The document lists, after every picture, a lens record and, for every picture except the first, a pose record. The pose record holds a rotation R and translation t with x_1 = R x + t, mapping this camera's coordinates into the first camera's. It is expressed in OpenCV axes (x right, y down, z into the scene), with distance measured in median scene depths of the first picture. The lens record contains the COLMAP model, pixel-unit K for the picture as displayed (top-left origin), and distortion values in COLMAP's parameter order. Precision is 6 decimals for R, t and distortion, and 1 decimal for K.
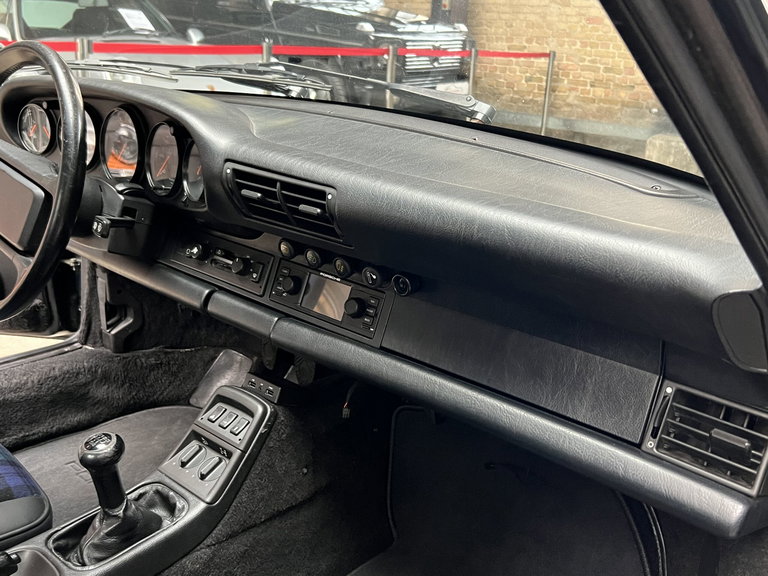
lens RADIAL K [[745.1, 0, 384.0], [0, 745.1, 288.0], [0, 0, 1]] dist [0.123862, -0.305446]
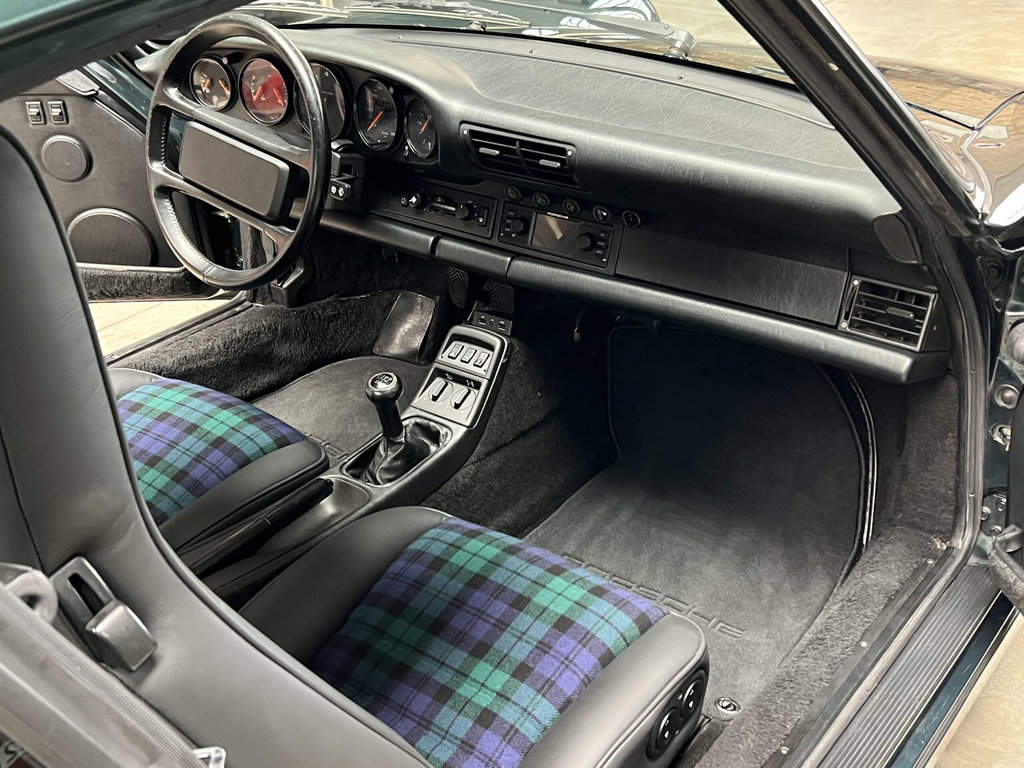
lens RADIAL K [[1163.4, 0, 512.0], [0, 1163.4, 384.0], [0, 0, 1]] dist [0.221955, -0.936772]
pose [[0.993547, -0.112247, 0.016272, -0.186295], [0.107358, 0.976991, 0.184288, -0.092693], [-0.036583, -0.181352, 0.982738, -0.706530]]
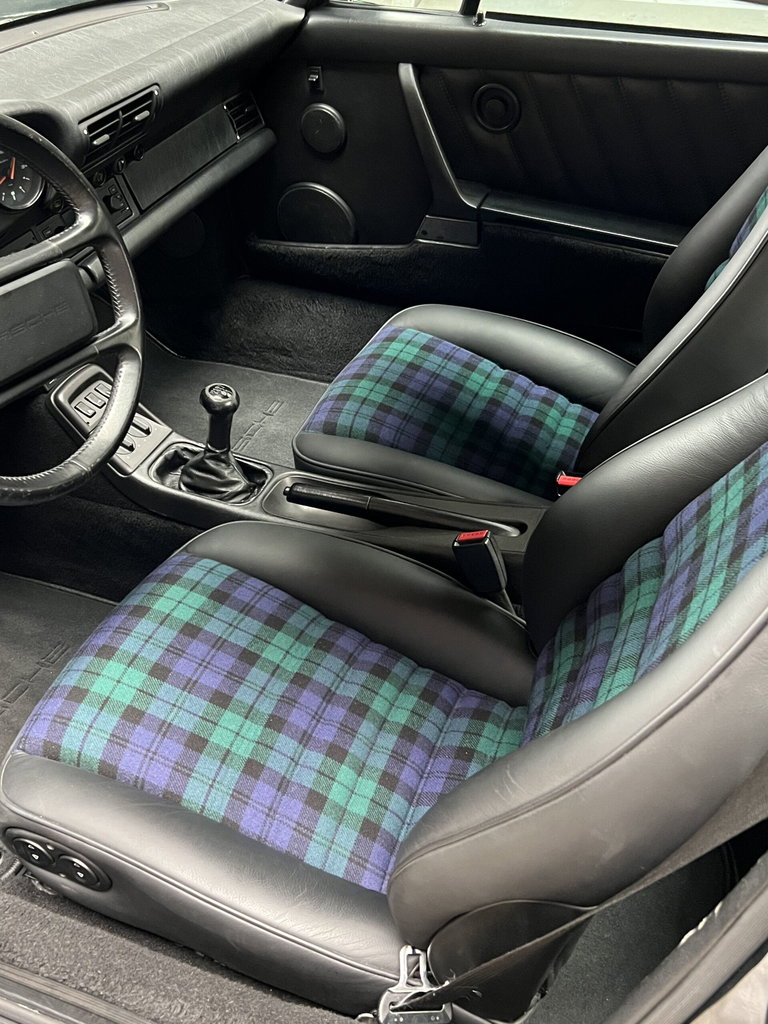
lens RADIAL K [[1034.3, 0, 384.0], [0, 1034.3, 512.0], [0, 0, 1]] dist [0.051482, -0.001827]
pose [[-0.350511, -0.622084, 0.700110, -1.492427], [0.279705, 0.643887, 0.712162, -0.646399], [-0.893816, 0.445445, -0.051690, 0.840067]]
